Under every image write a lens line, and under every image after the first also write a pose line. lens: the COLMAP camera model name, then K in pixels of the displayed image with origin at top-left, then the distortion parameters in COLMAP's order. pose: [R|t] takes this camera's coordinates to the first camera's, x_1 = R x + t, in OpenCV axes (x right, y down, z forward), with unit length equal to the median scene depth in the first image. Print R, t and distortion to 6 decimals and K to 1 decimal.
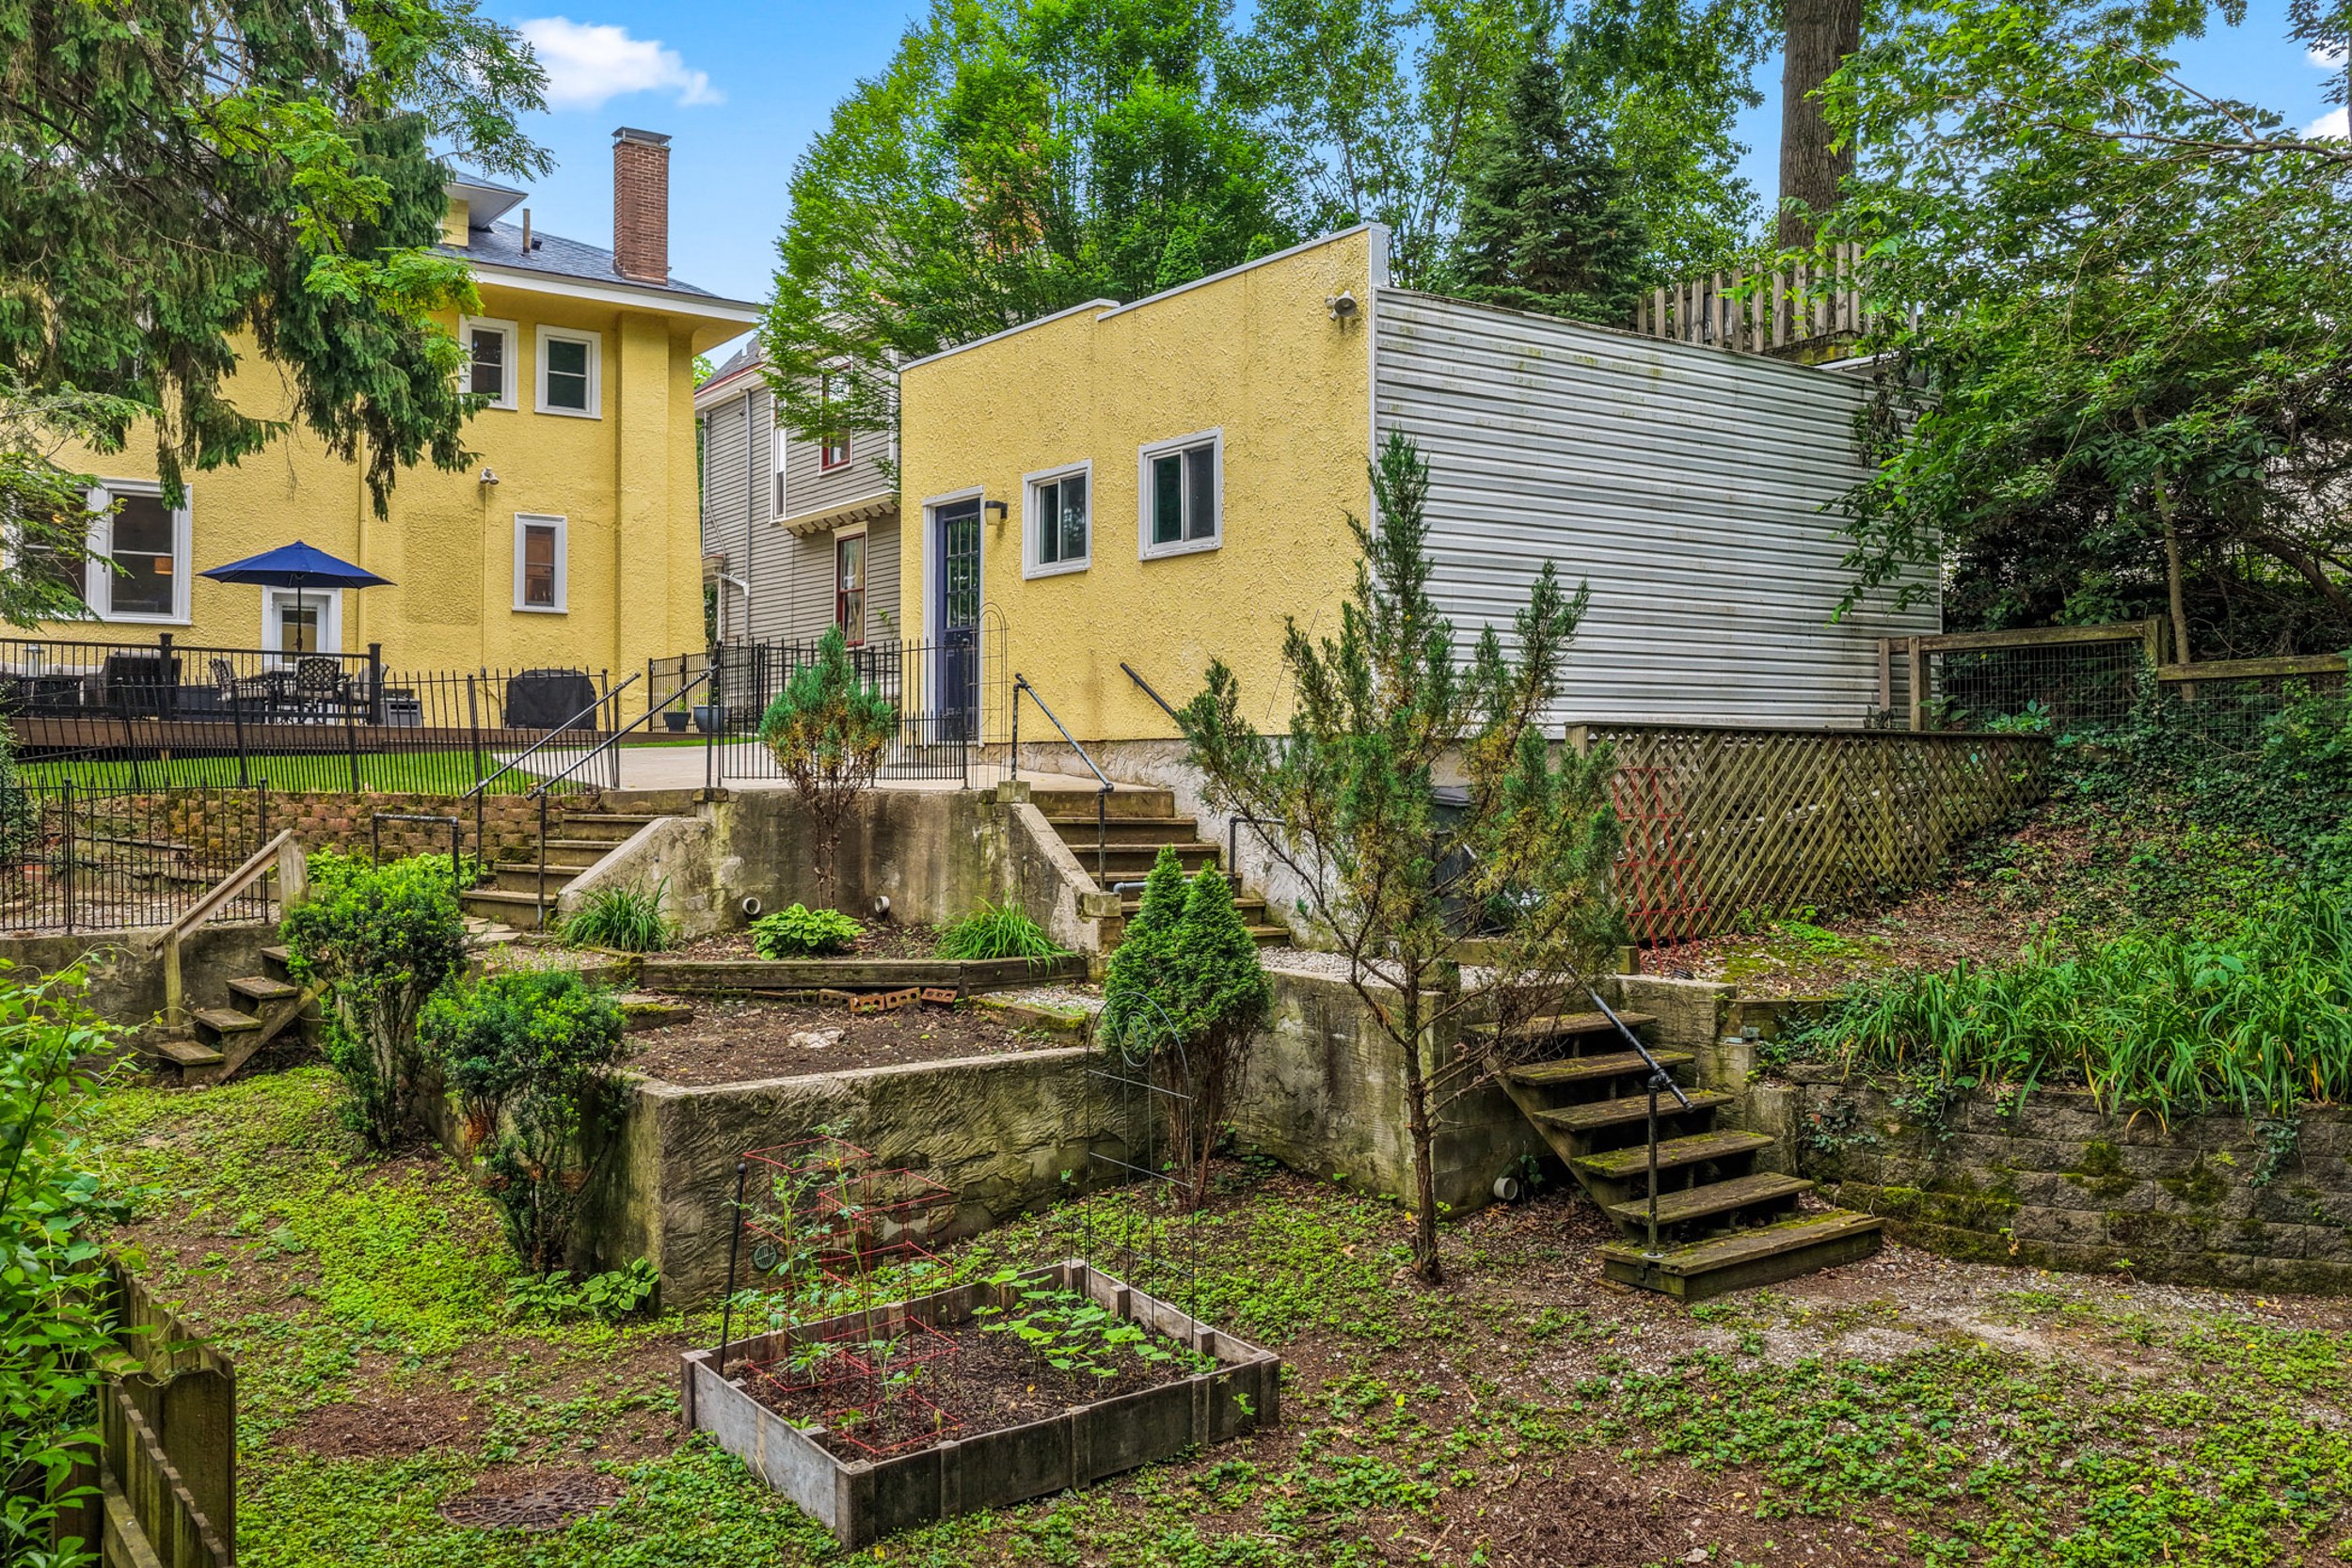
lens RADIAL K [[2003.1, 0, 1181.9], [0, 2003.1, 728.8], [0, 0, 1]] dist [-0.006944, -0.006899]
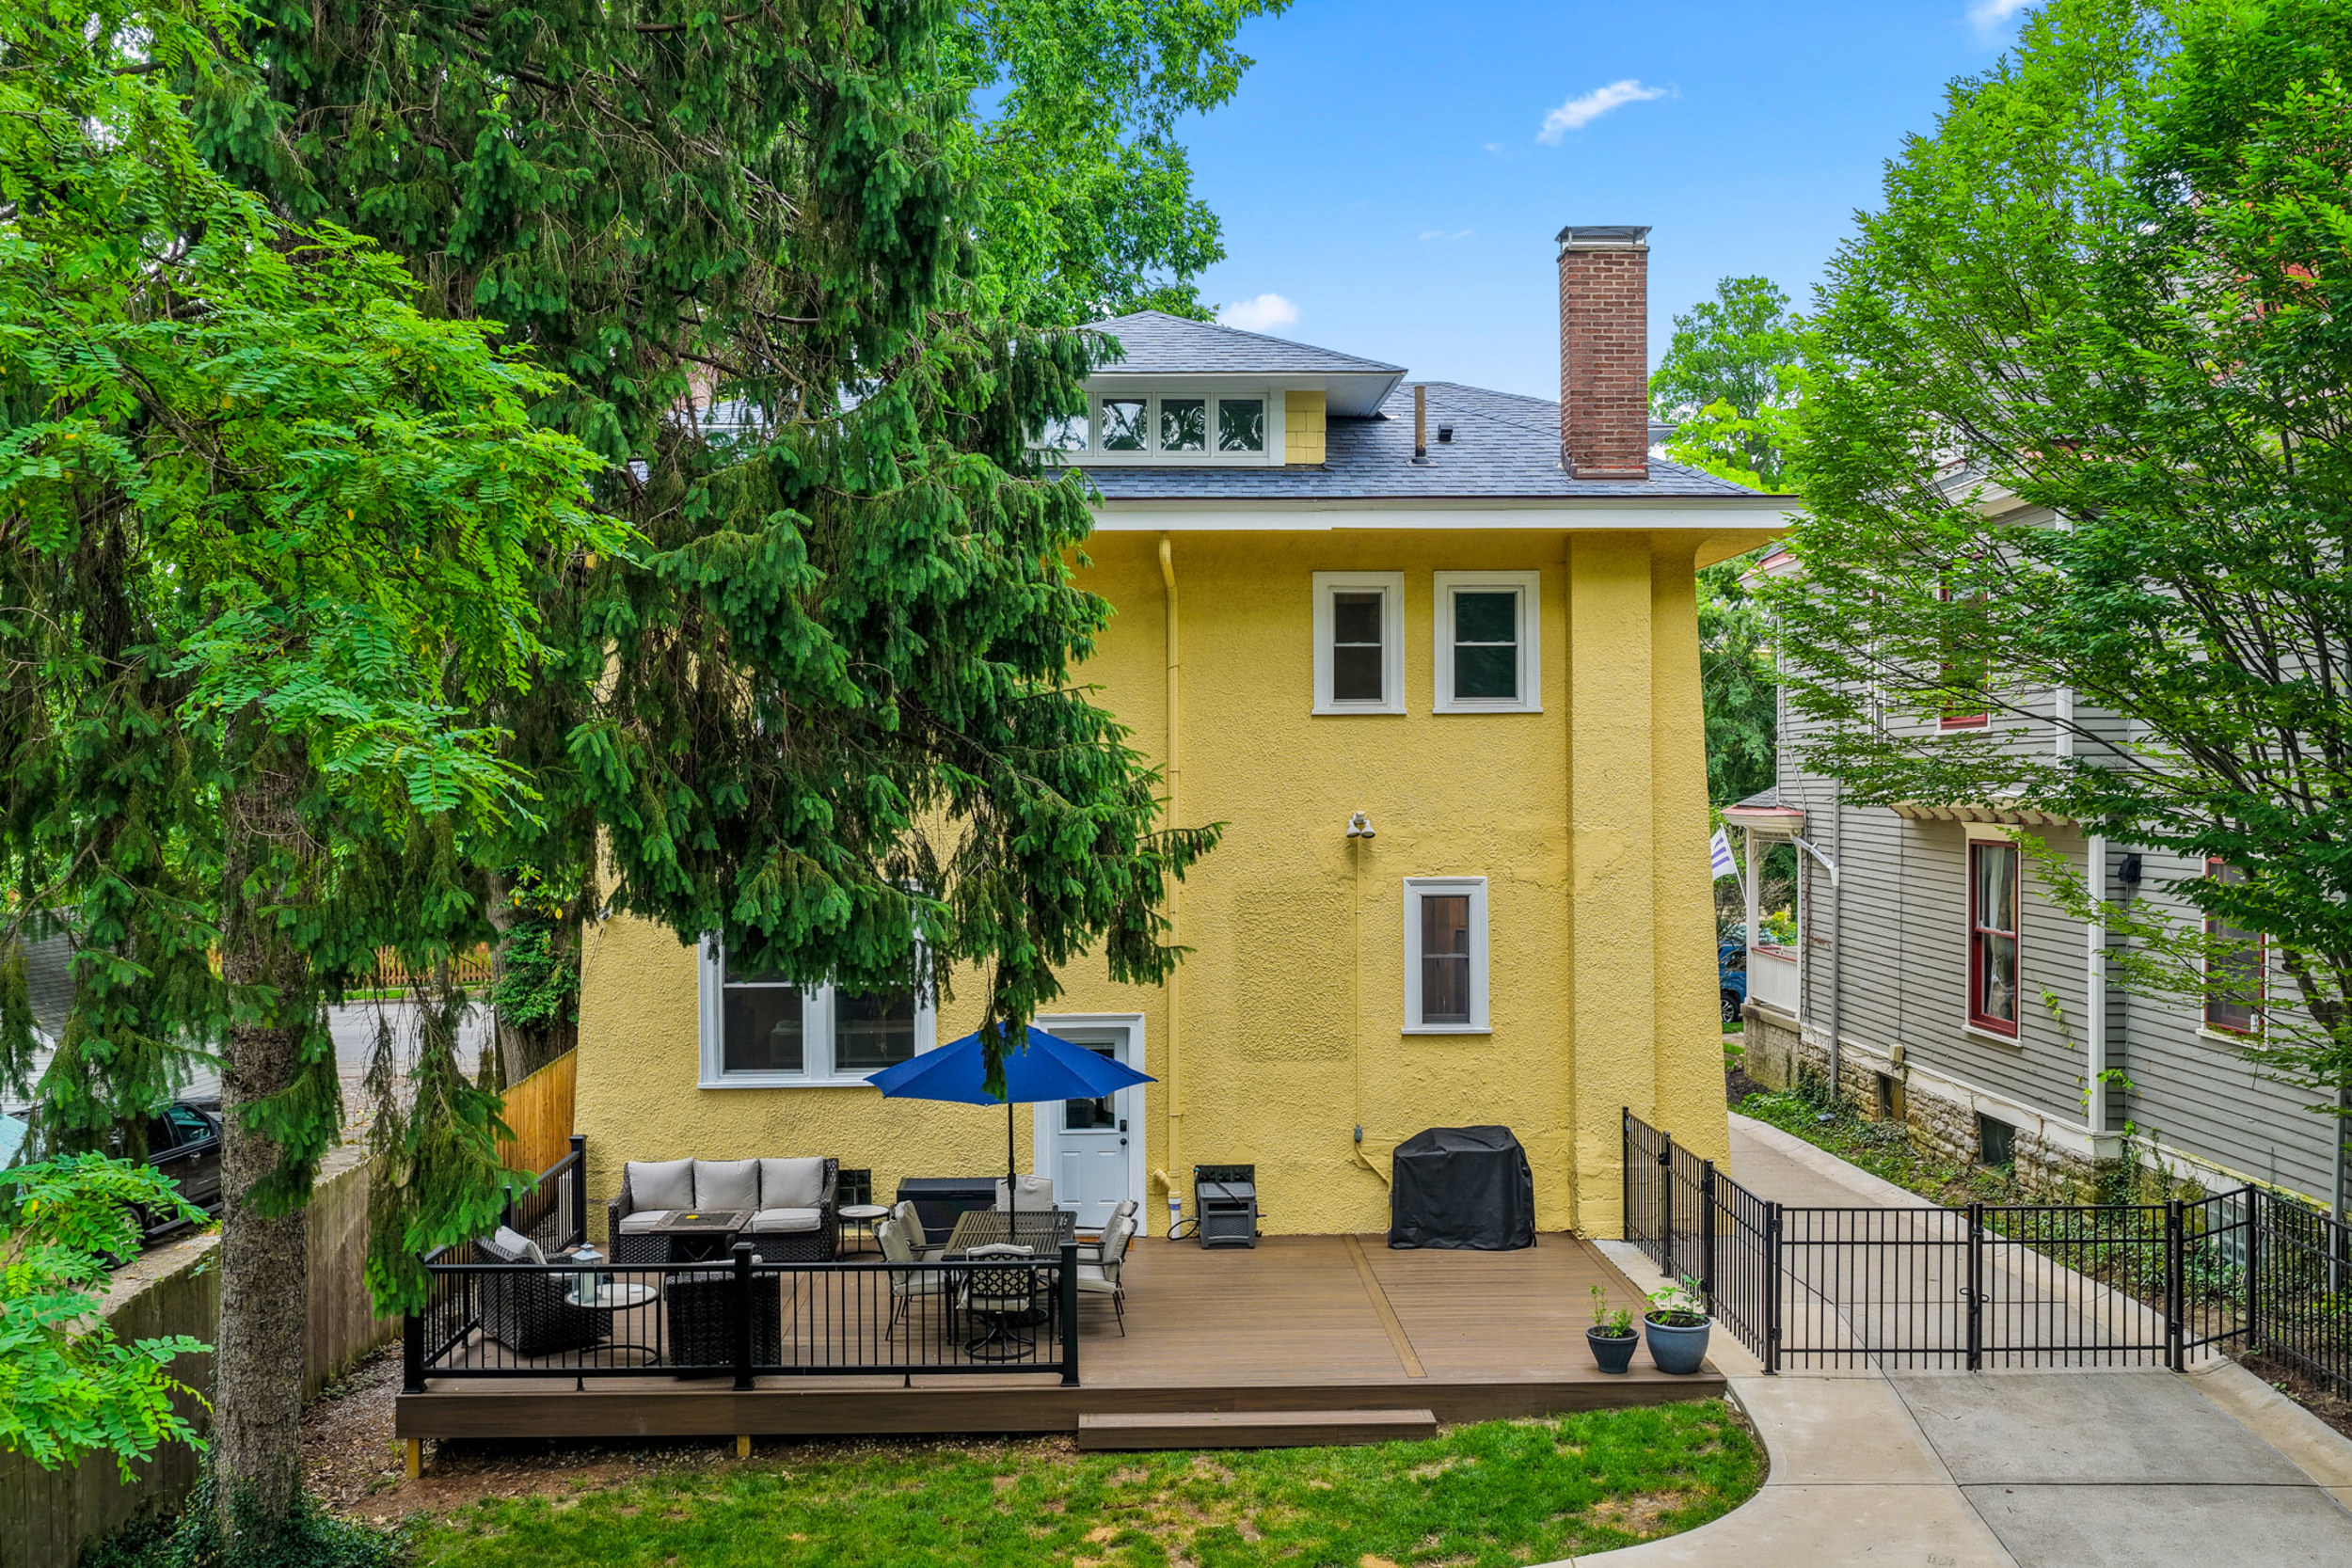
lens RADIAL K [[1952.6, 0, 1176.0], [0, 1952.6, 784.0], [0, 0, 1]] dist [-0.005479, 0.007719]
pose [[0.827281, -0.001216, -0.561788, -0.046641], [0.023490, 0.999198, 0.032428, -0.157651], [0.561298, -0.040023, 0.826646, 0.447567]]
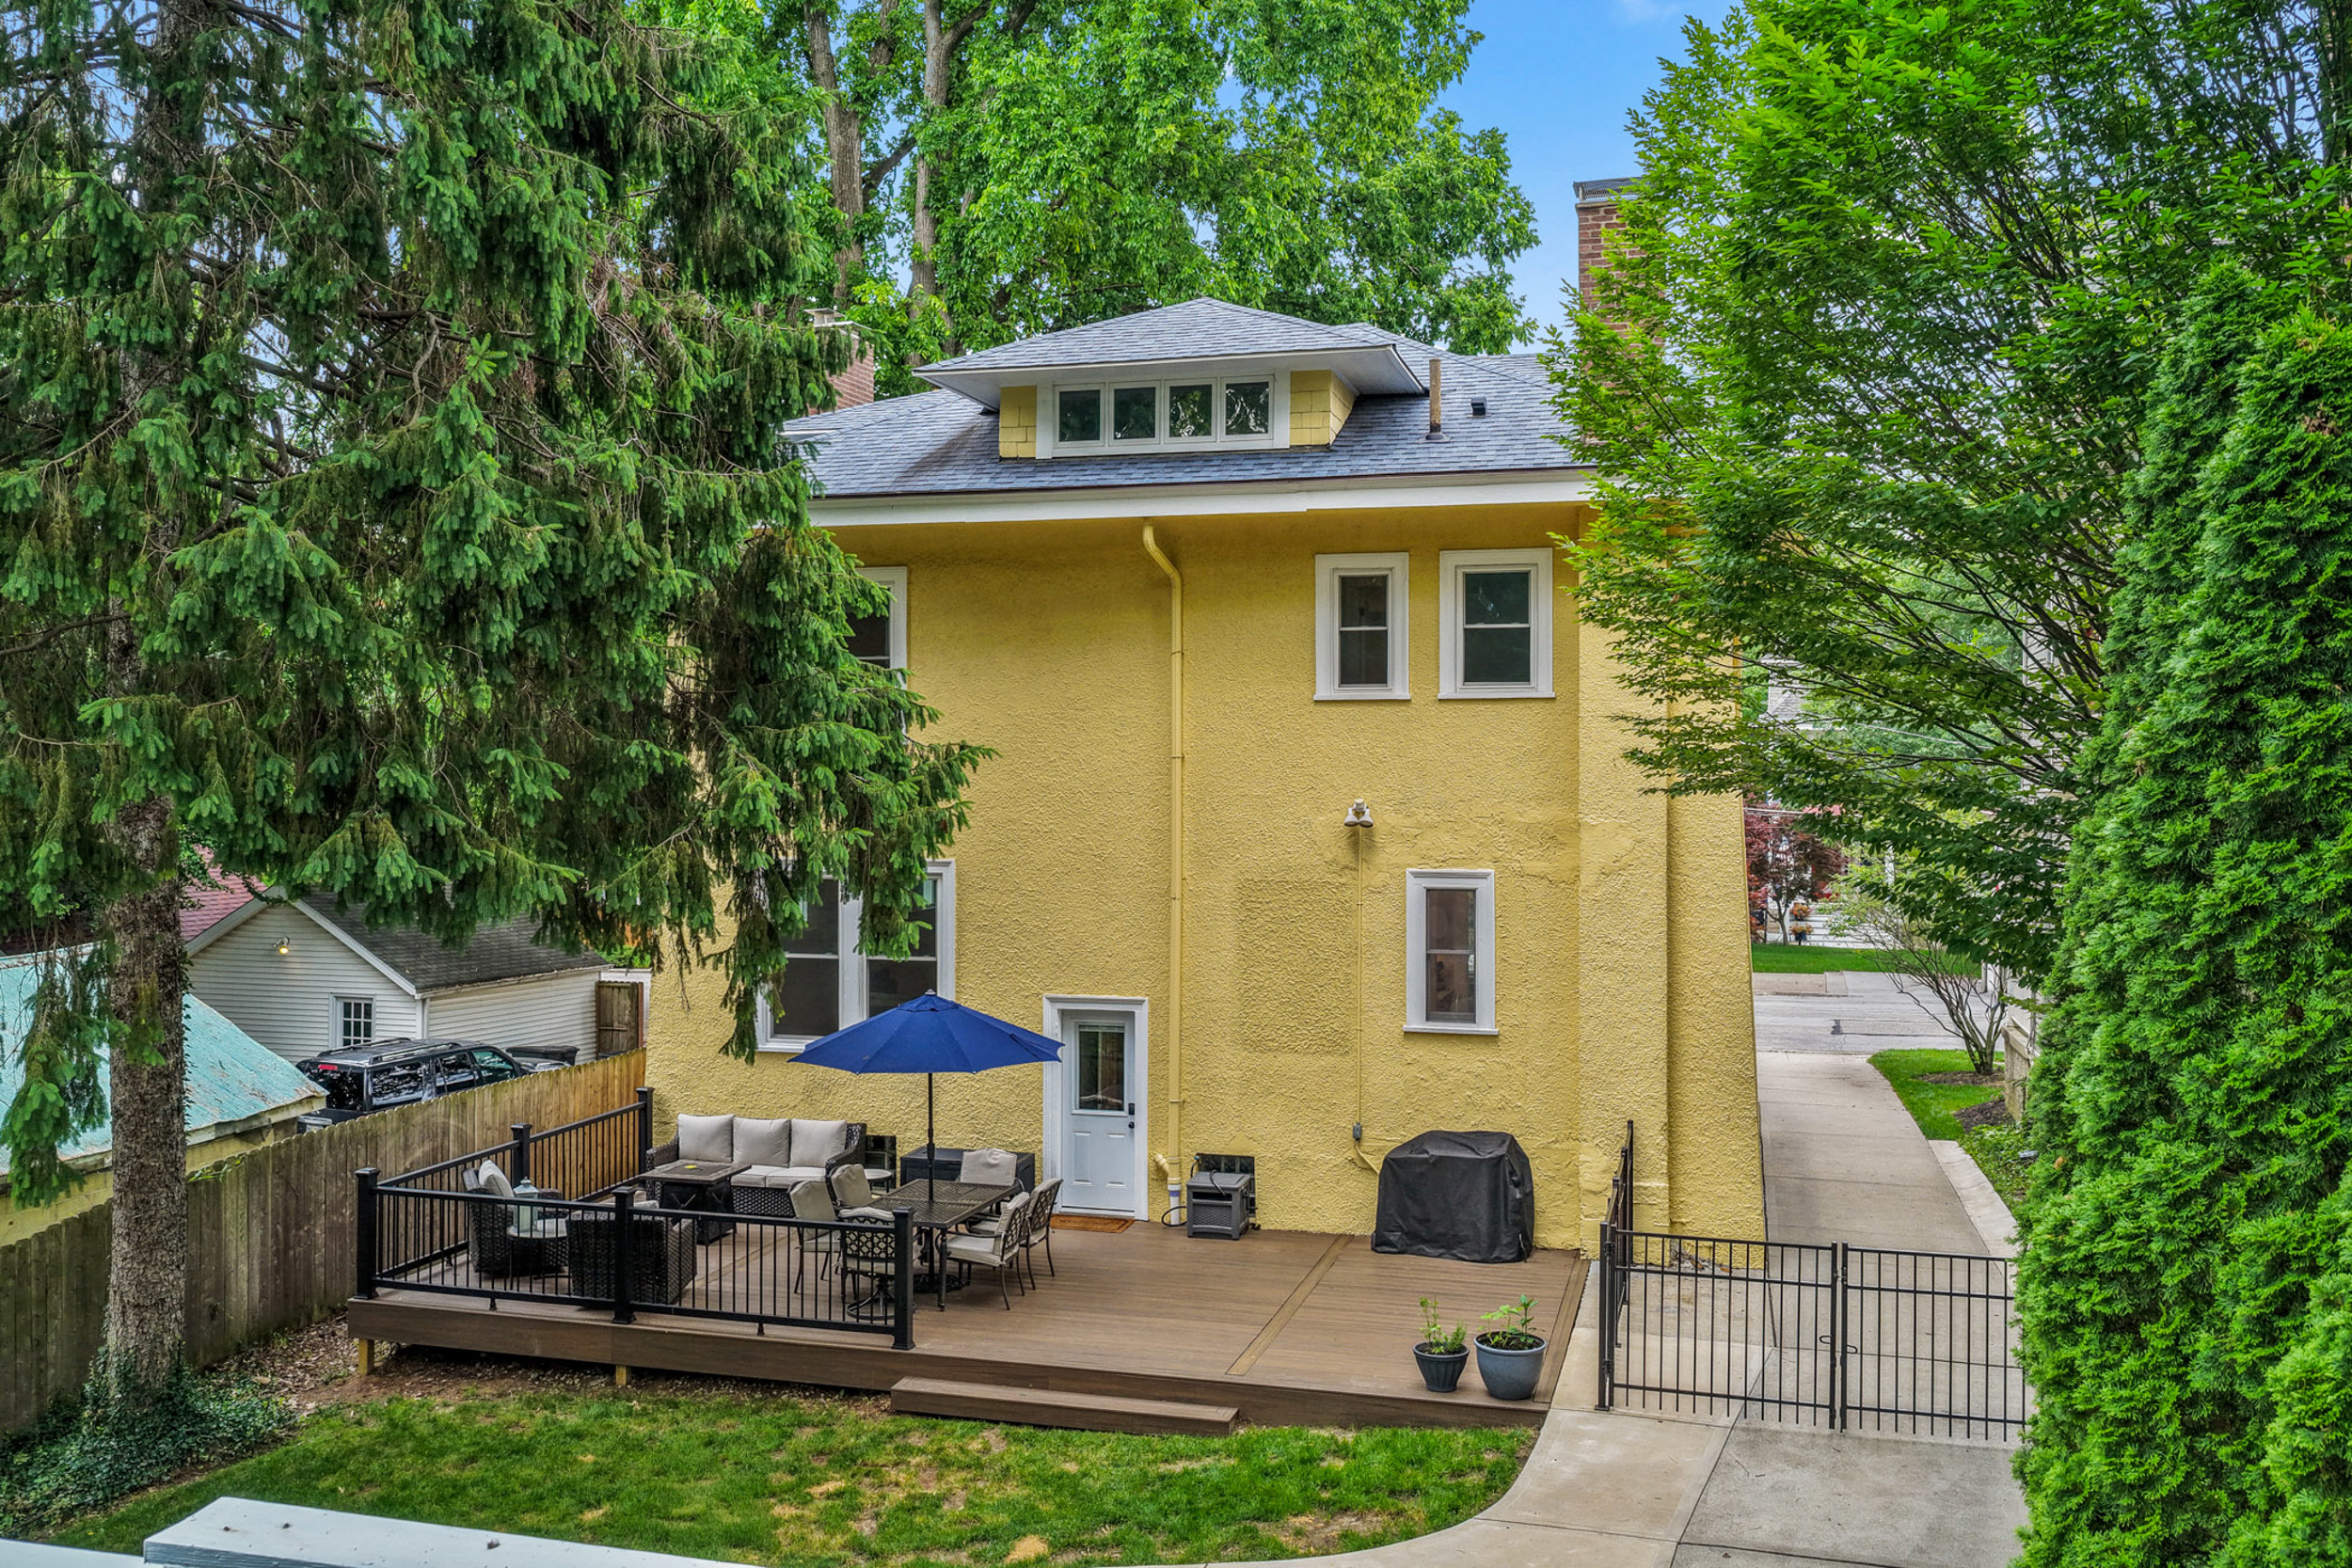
lens RADIAL K [[1961.4, 0, 1176.0], [0, 1961.4, 784.0], [0, 0, 1]] dist [0.003239, -0.008687]
pose [[0.620298, 0.005861, -0.784344, 0.089986], [0.023160, 0.999399, 0.025783, -0.149533], [0.784024, -0.034159, 0.619790, 0.570426]]
